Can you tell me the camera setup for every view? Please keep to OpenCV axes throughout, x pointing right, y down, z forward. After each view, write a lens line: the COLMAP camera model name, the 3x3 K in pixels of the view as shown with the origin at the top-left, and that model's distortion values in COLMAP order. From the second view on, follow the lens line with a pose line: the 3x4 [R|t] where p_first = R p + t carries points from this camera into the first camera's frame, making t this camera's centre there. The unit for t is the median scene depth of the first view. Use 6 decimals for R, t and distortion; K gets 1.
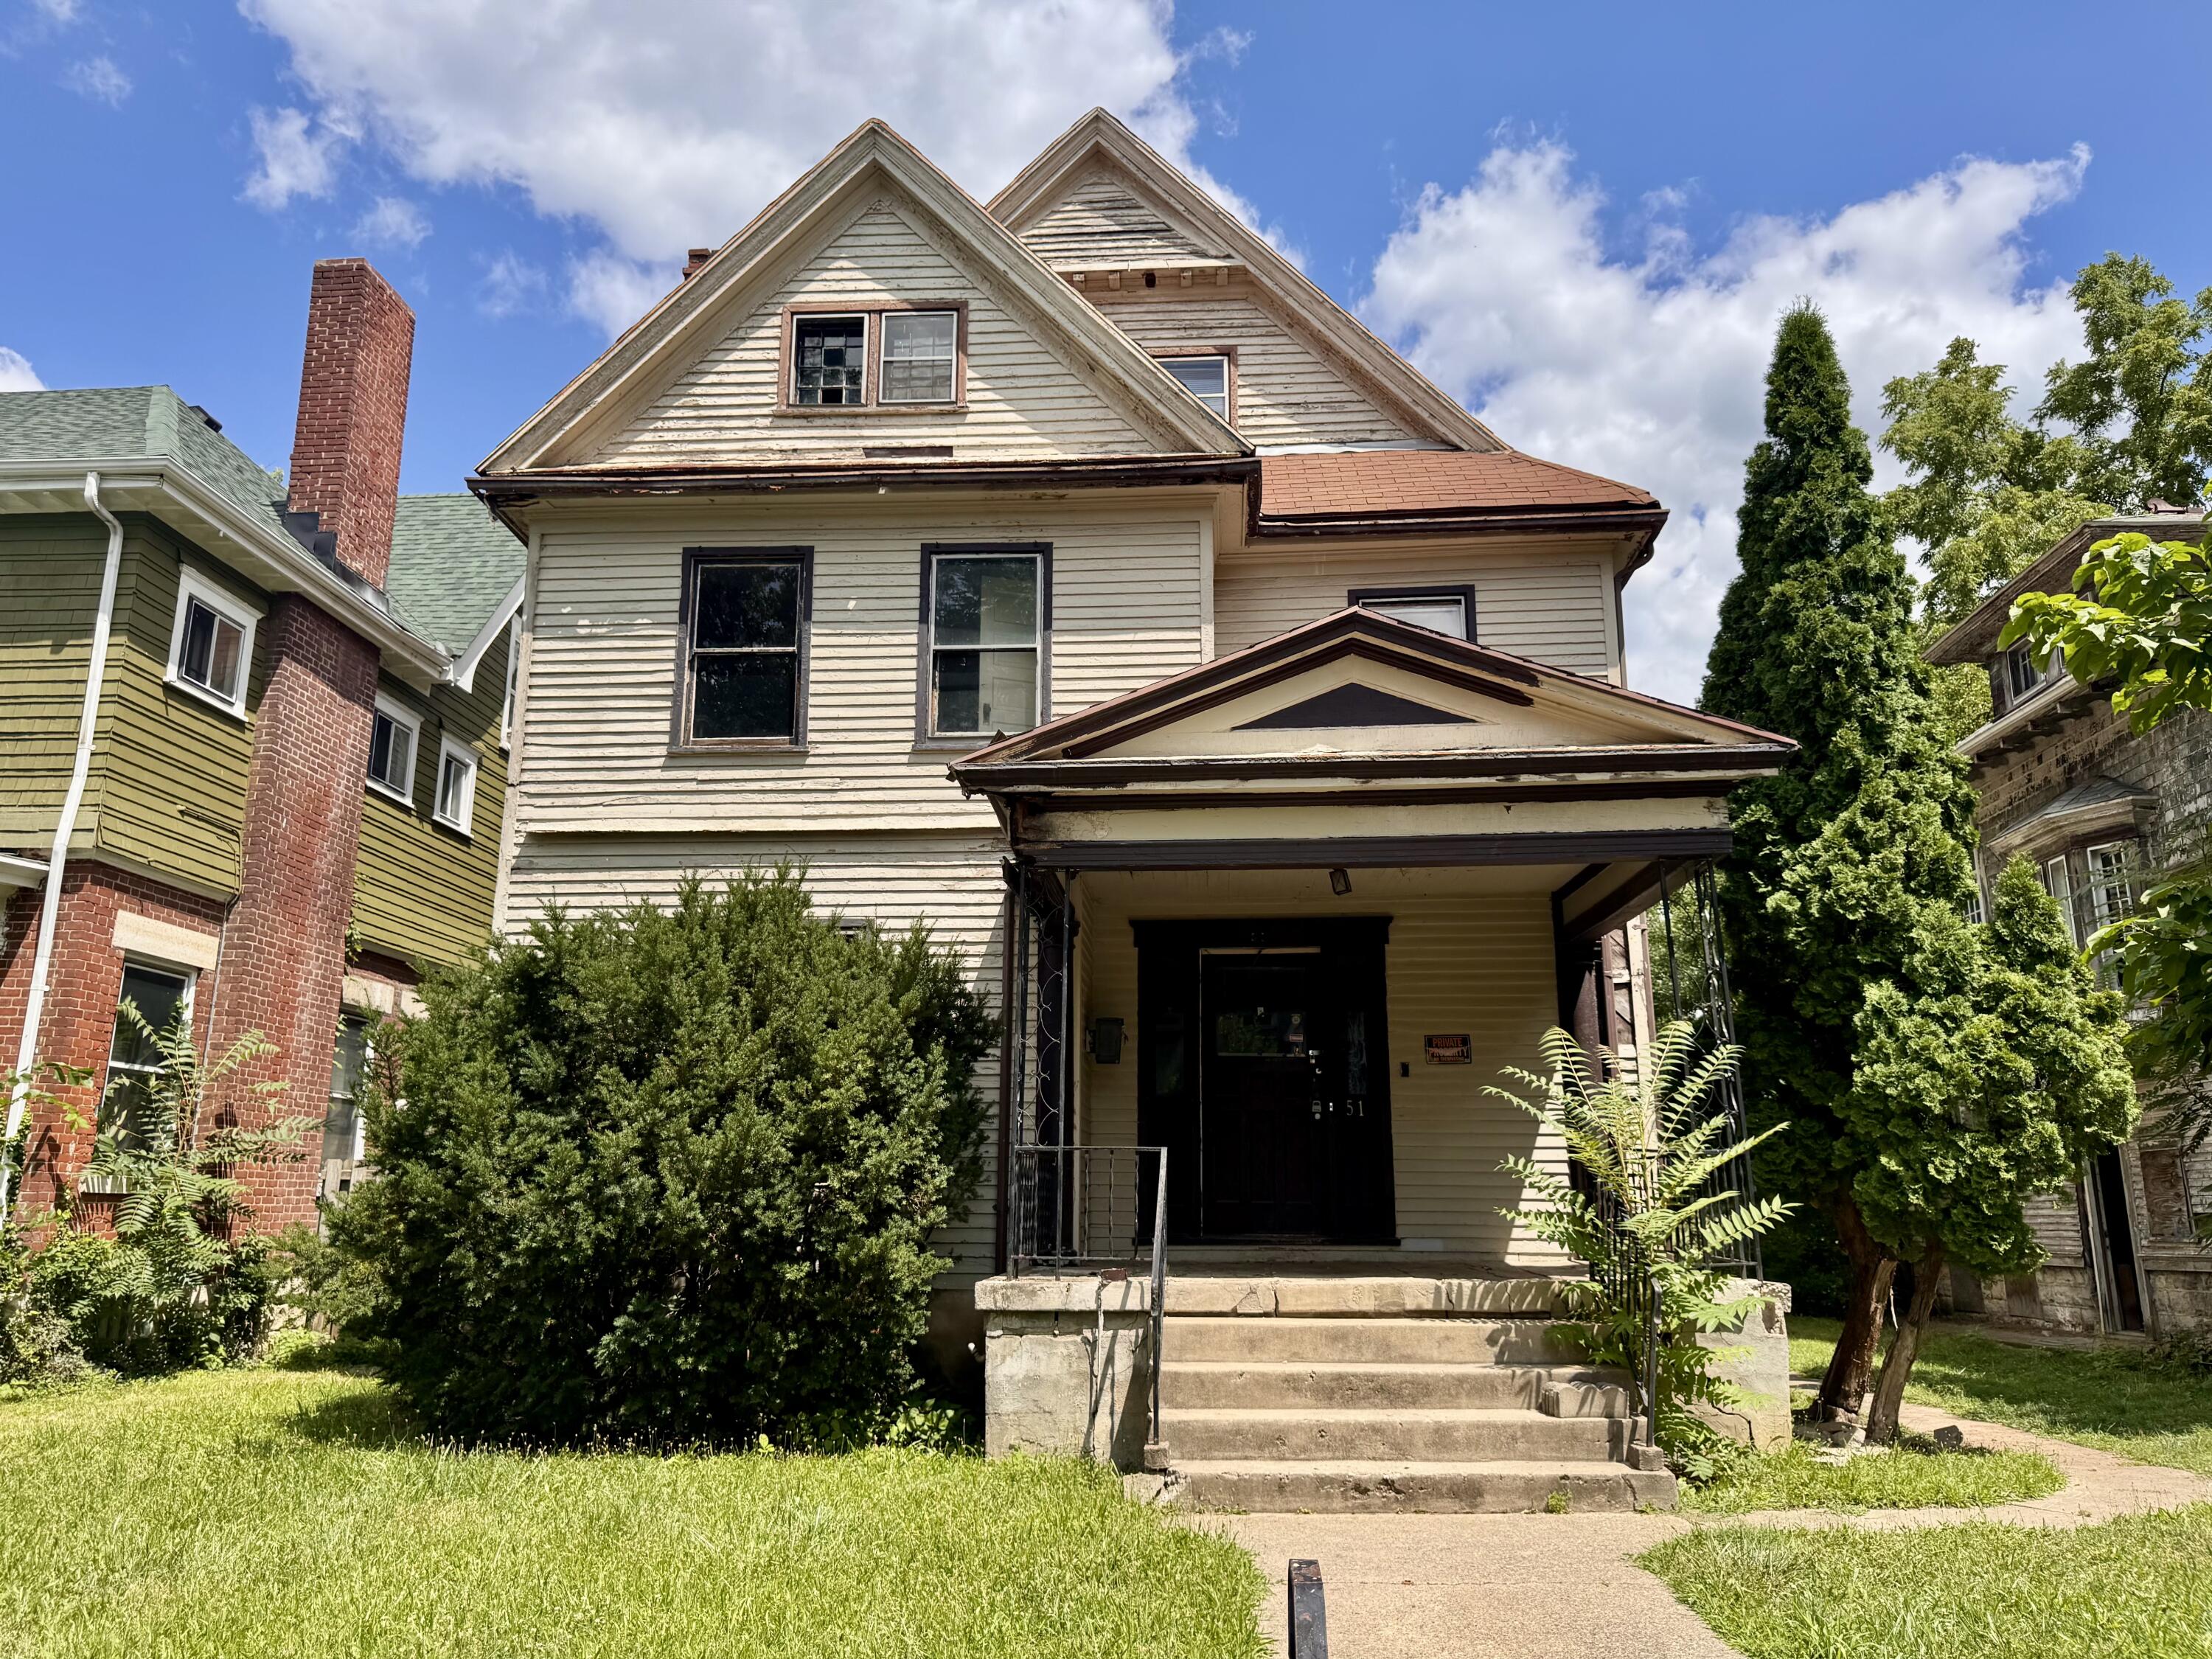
lens RADIAL K [[1570.7, 0, 1093.1], [0, 1570.7, 847.3], [0, 0, 1]] dist [0.071992, -0.049428]
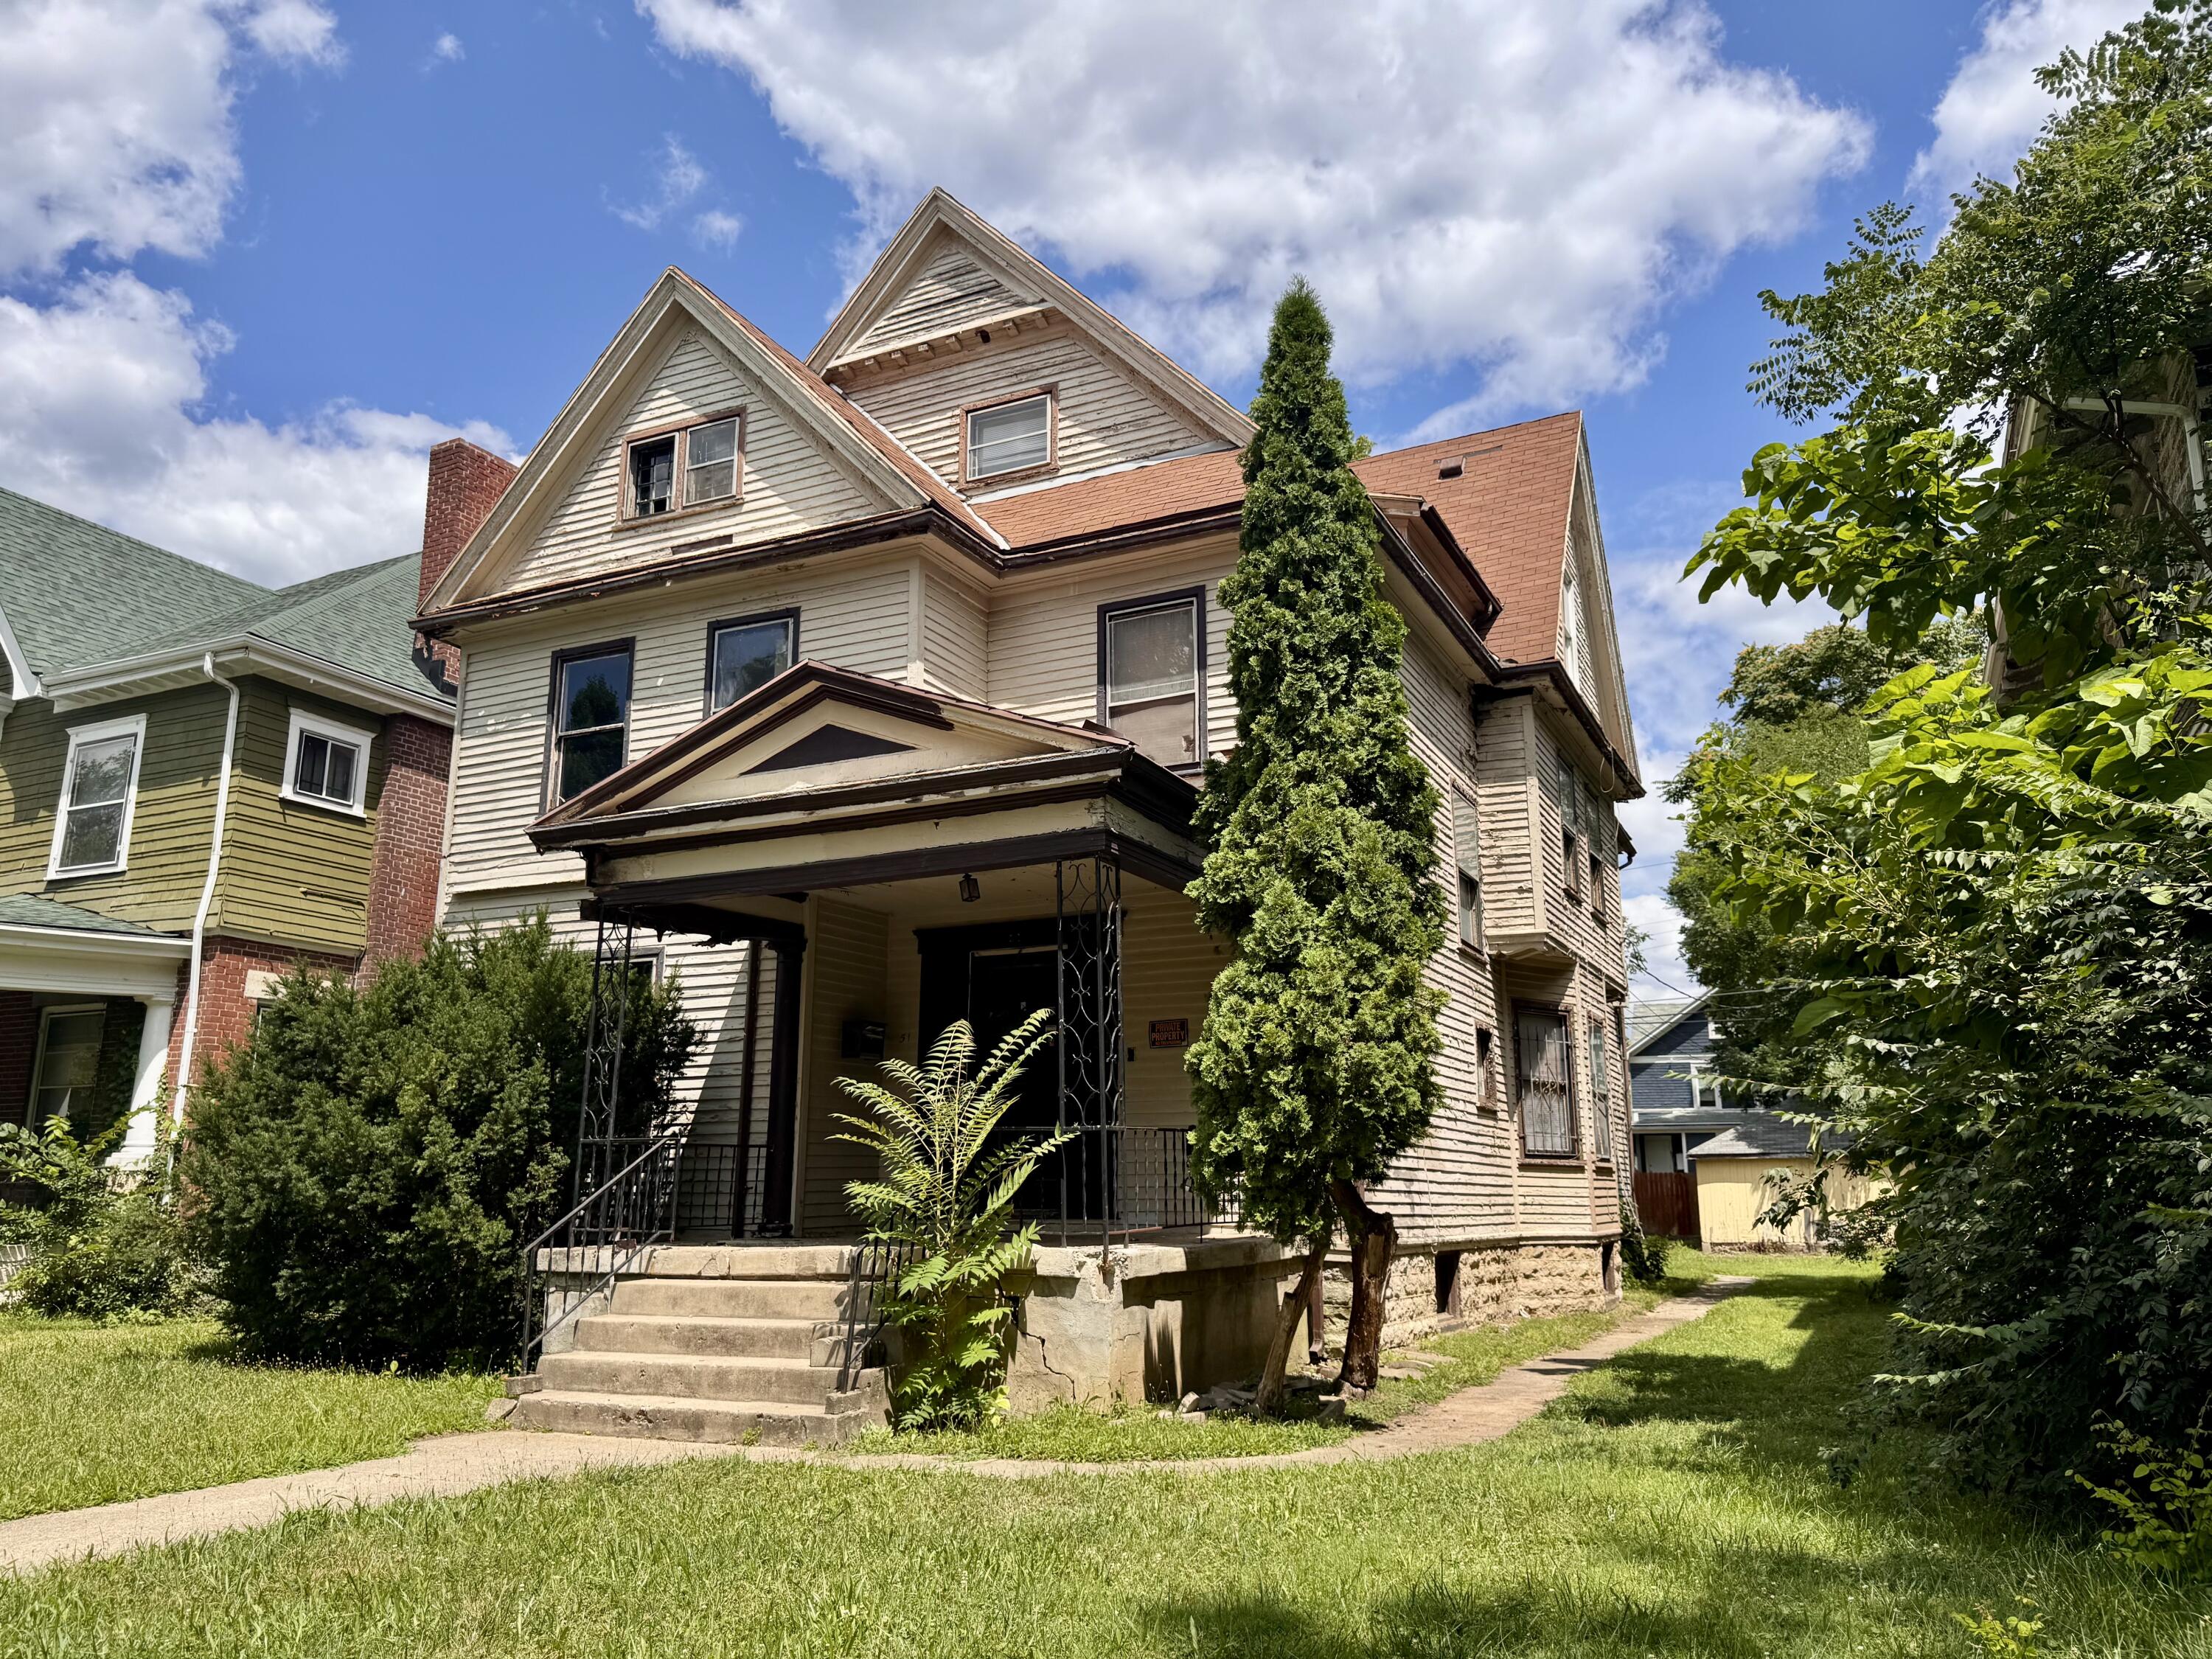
lens RADIAL K [[1570.7, 0, 1097.5], [0, 1570.7, 851.8], [0, 0, 1]] dist [0.071992, -0.049428]
pose [[0.923420, -0.080928, -0.375162, 0.577211], [0.085724, 0.996311, -0.003918, 0.006203], [0.374096, -0.028543, 0.926951, 0.015073]]
